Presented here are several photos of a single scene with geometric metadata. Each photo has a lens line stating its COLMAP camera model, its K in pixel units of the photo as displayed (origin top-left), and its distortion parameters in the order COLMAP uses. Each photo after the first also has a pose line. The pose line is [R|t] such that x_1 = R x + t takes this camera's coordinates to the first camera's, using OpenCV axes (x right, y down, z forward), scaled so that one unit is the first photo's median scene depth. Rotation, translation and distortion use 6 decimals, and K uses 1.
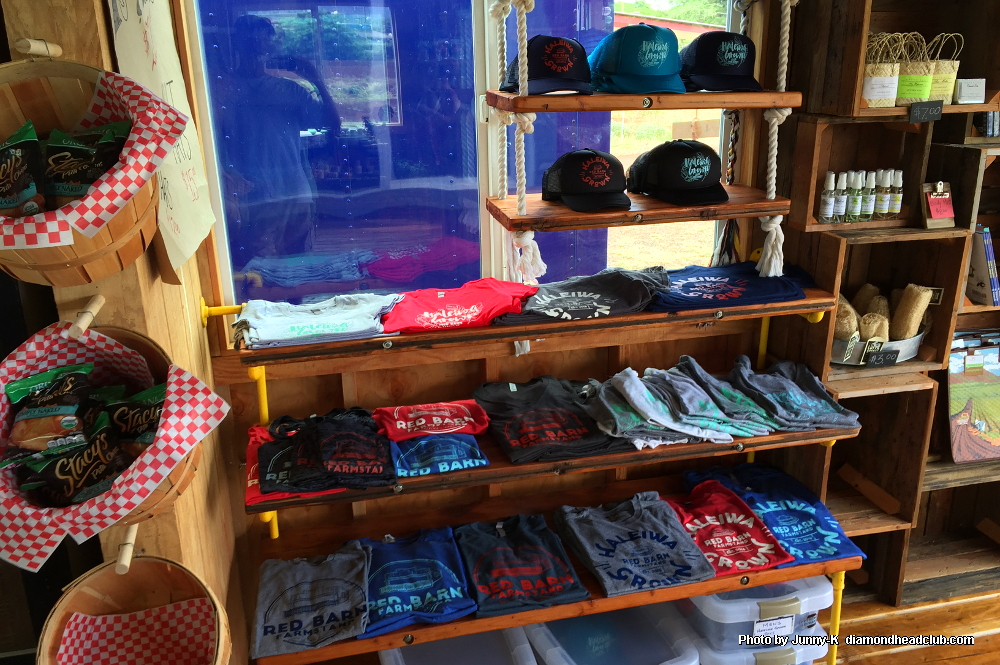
lens RADIAL K [[837.6, 0, 505.9], [0, 837.6, 327.3], [0, 0, 1]] dist [0.076095, -0.091684]
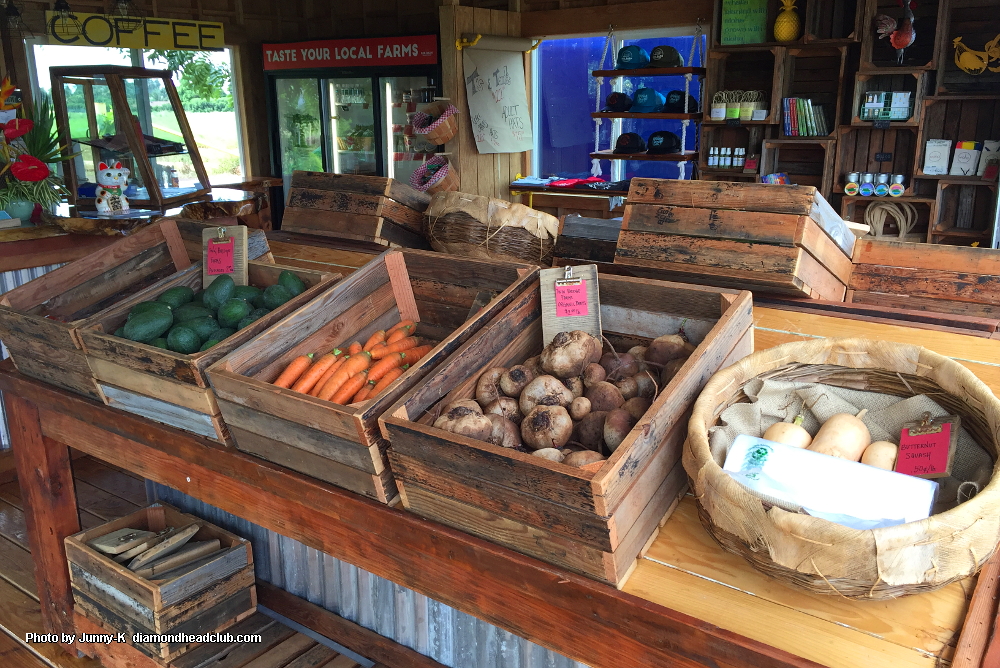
lens RADIAL K [[837.6, 0, 497.2], [0, 837.6, 330.5], [0, 0, 1]] dist [0.076095, -0.091684]
pose [[0.625738, 0.217750, -0.749024, 3.438545], [-0.240511, 0.967320, 0.080287, 0.506323], [0.742028, 0.129910, 0.657661, -1.776175]]
